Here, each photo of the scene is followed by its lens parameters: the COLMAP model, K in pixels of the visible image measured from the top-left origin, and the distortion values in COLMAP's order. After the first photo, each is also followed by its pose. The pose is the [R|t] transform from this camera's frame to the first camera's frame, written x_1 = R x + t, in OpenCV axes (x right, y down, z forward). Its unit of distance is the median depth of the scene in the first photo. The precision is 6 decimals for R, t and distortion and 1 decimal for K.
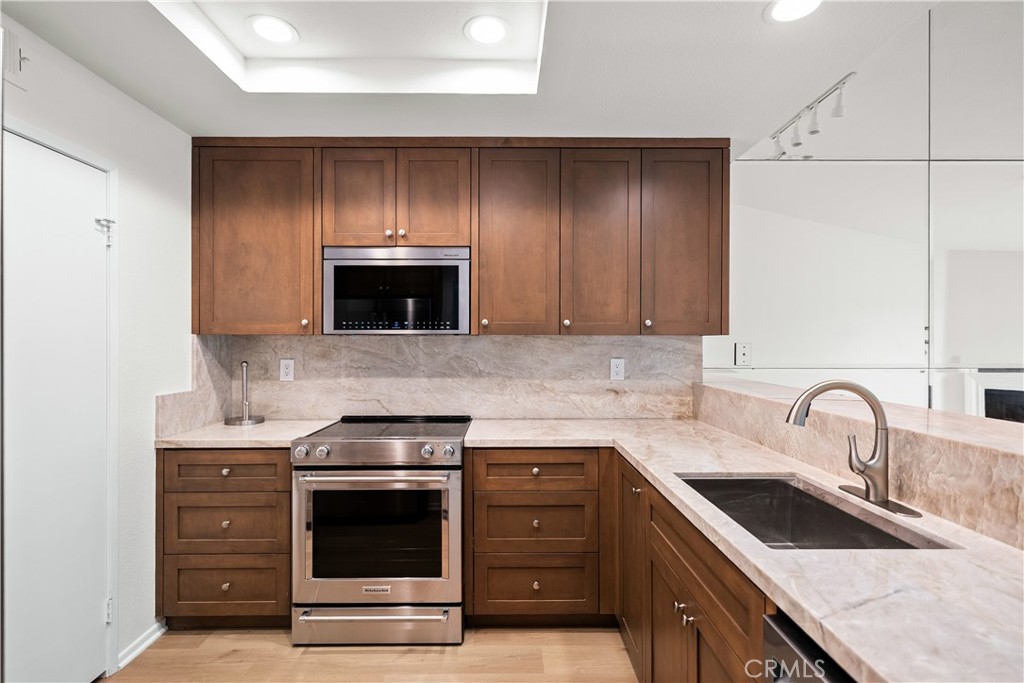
lens RADIAL K [[491.8, 0, 512.0], [0, 491.8, 341.5], [0, 0, 1]] dist [0.001458, -0.000136]
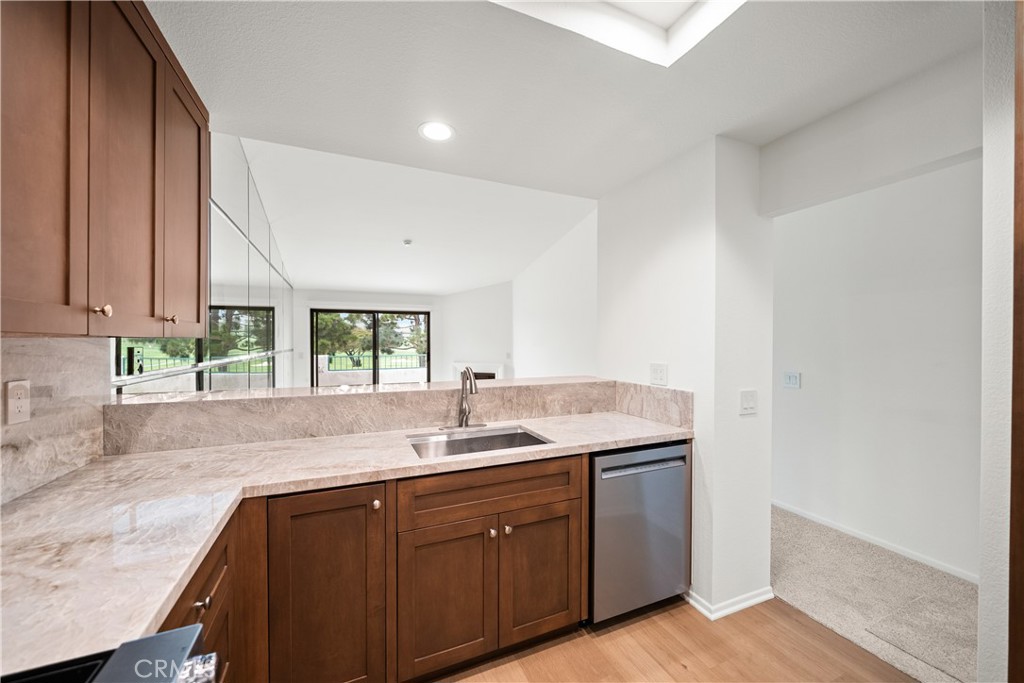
lens RADIAL K [[379.3, 0, 507.7], [0, 379.3, 344.5], [0, 0, 1]] dist [-0.001752, -0.000164]
pose [[-0.381404, -0.007427, 0.924379, -0.393026], [-0.002305, 0.999972, 0.007084, -0.007933], [-0.924406, 0.000571, -0.381410, 0.782052]]
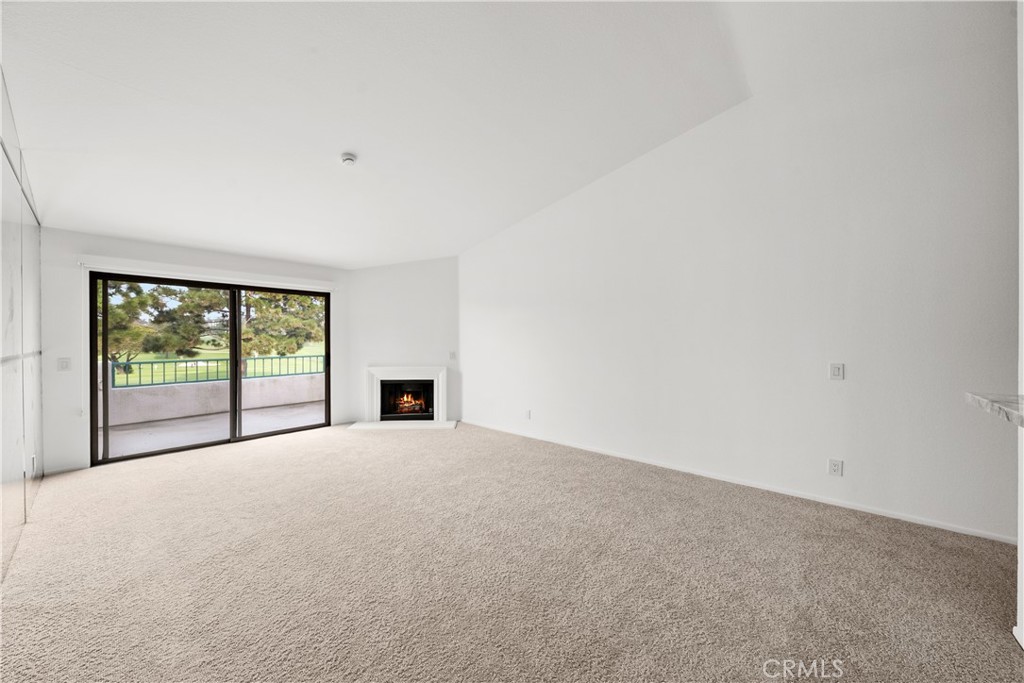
lens RADIAL K [[367.0, 0, 515.2], [0, 367.0, 341.3], [0, 0, 1]] dist [-0.005399, -0.000008]
pose [[-0.741792, -0.001133, 0.670629, 0.775973], [0.001808, 0.999992, 0.003688, 0.014456], [-0.670628, 0.003948, -0.741783, 1.034590]]
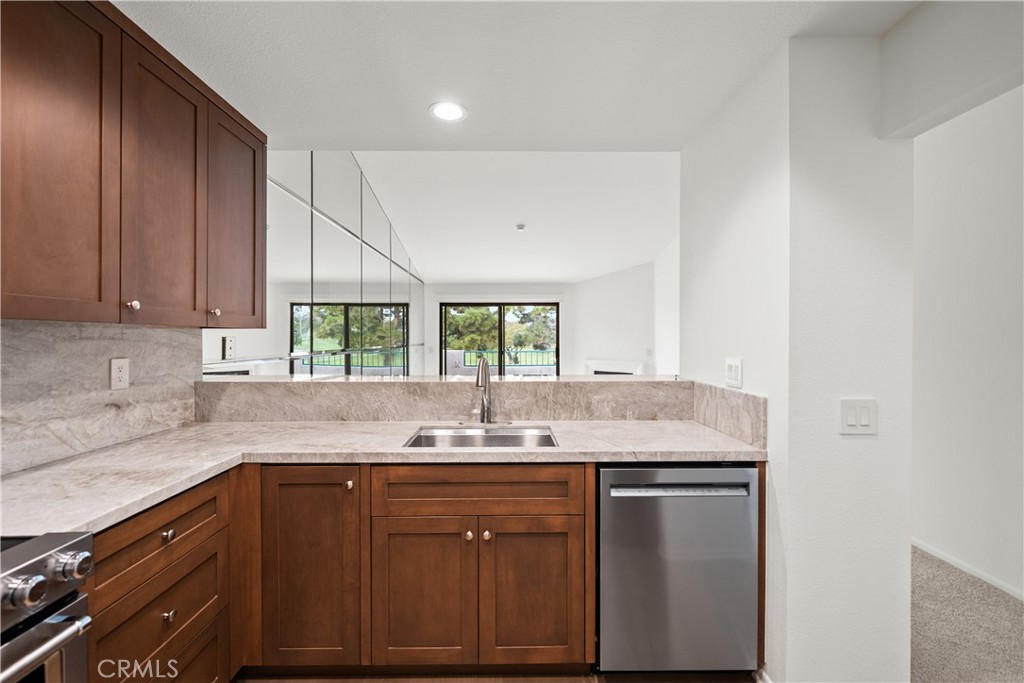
lens RADIAL K [[436.8, 0, 509.4], [0, 436.8, 338.4], [0, 0, 1]] dist [0.001422, 0.000003]
pose [[0.002130, -0.002981, 0.999993, -0.474281], [-0.000031, 0.999996, 0.002981, 0.004407], [-0.999998, -0.000037, 0.002130, 0.504962]]
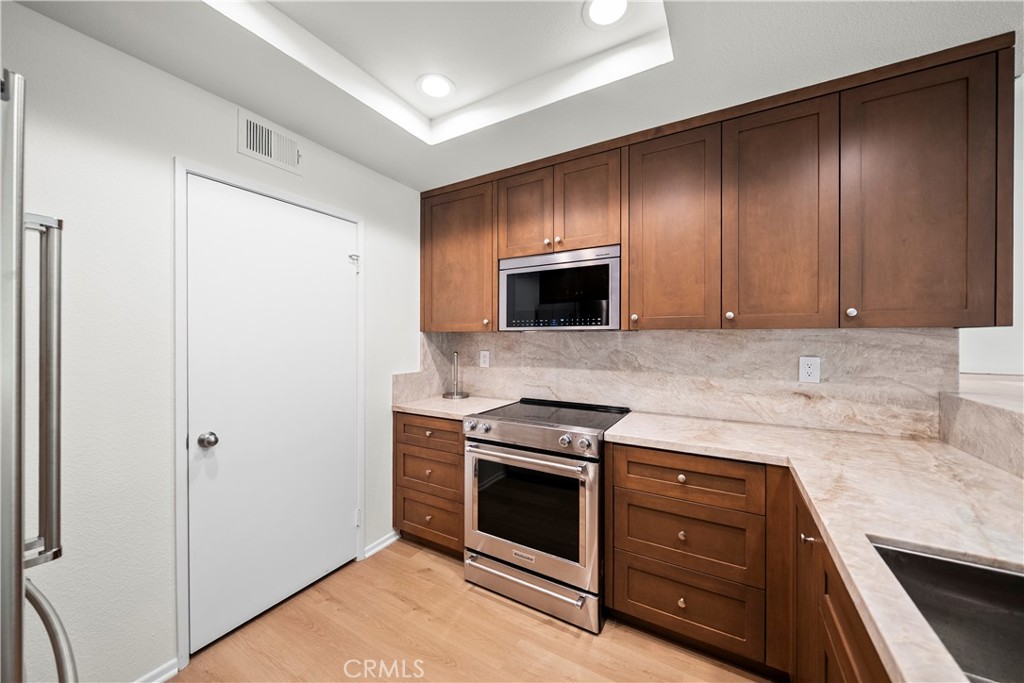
lens RADIAL K [[368.7, 0, 508.2], [0, 368.7, 338.1], [0, 0, 1]] dist [-0.006369, -0.000125]
pose [[0.853218, 0.000182, -0.521554, 0.117335], [0.000380, 0.999999, 0.000970, 0.002127], [0.521554, -0.001026, 0.853218, 0.225706]]
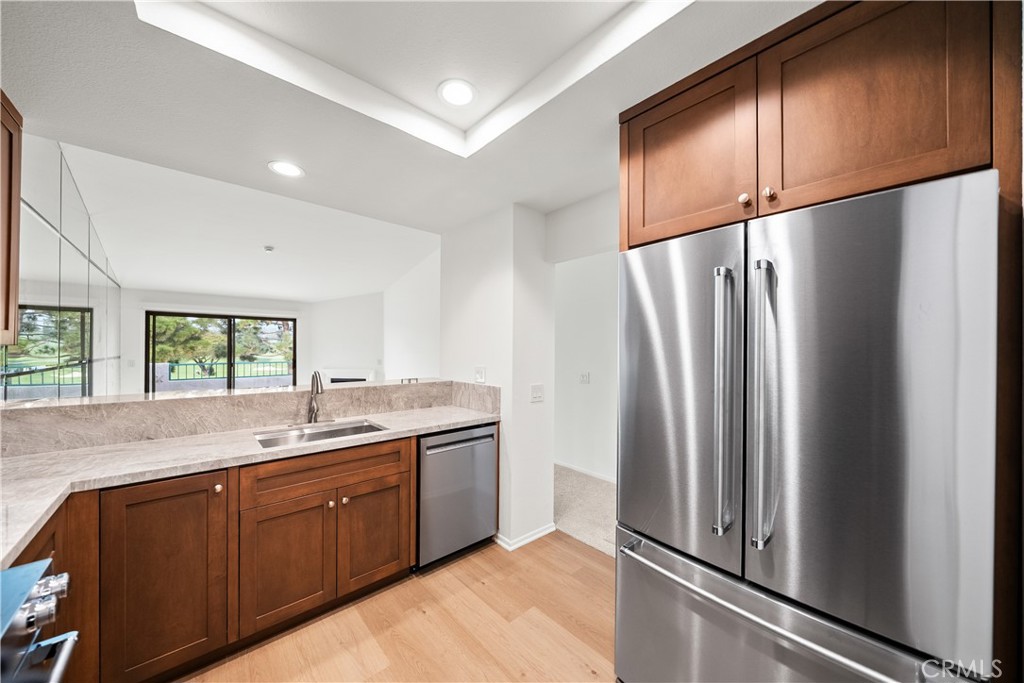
lens RADIAL K [[354.9, 0, 502.9], [0, 354.9, 348.0], [0, 0, 1]] dist [-0.003215, -0.000122]
pose [[-0.647661, -0.001227, 0.761928, -0.587553], [-0.005921, 0.999977, -0.003423, -0.011677], [-0.761906, -0.006729, -0.647653, 0.770932]]
